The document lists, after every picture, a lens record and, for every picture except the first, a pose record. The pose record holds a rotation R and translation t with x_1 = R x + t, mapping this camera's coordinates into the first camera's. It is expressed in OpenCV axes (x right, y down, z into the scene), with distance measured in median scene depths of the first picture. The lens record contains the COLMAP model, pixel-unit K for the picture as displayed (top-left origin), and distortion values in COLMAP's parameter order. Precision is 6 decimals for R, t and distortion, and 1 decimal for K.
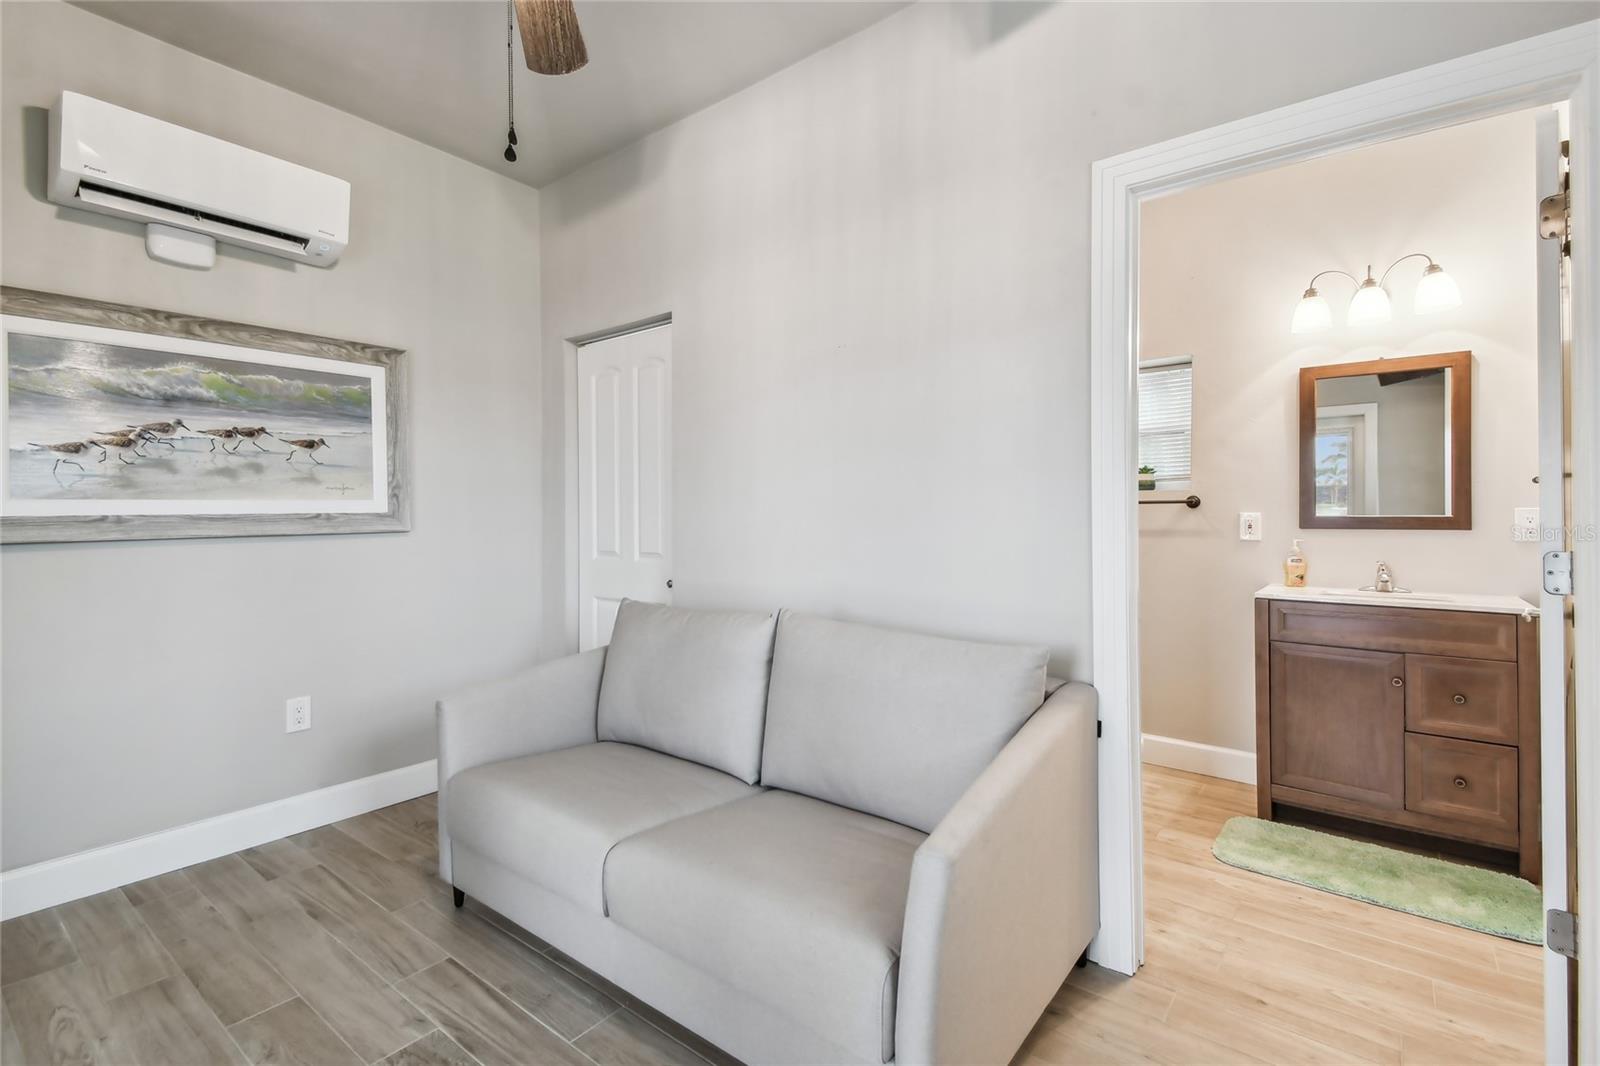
lens RADIAL K [[710.8, 0, 800.0], [0, 710.8, 533.0], [0, 0, 1]] dist [0.011860, -0.000756]
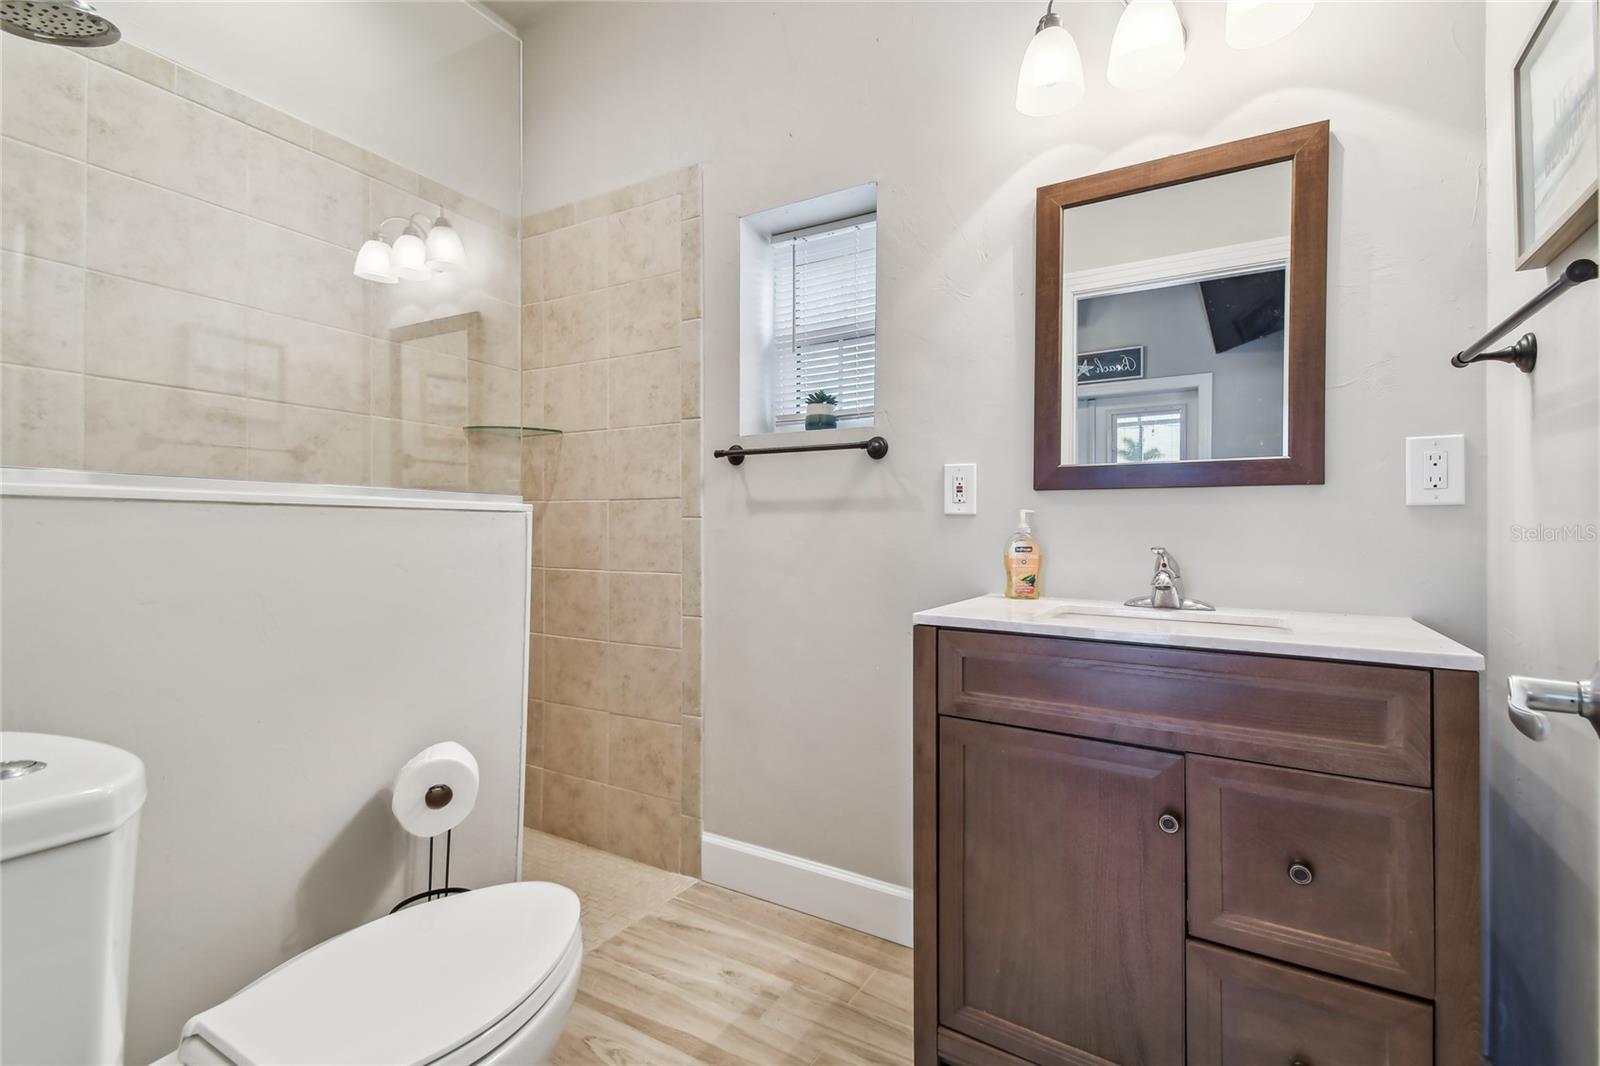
lens RADIAL K [[713.4, 0, 803.6], [0, 713.4, 541.2], [0, 0, 1]] dist [0.022002, -0.000599]
pose [[0.990434, 0.011567, 0.137504, 0.494546], [-0.010781, 0.999921, -0.006461, 0.040521], [-0.137568, 0.004917, 0.990480, 0.537490]]
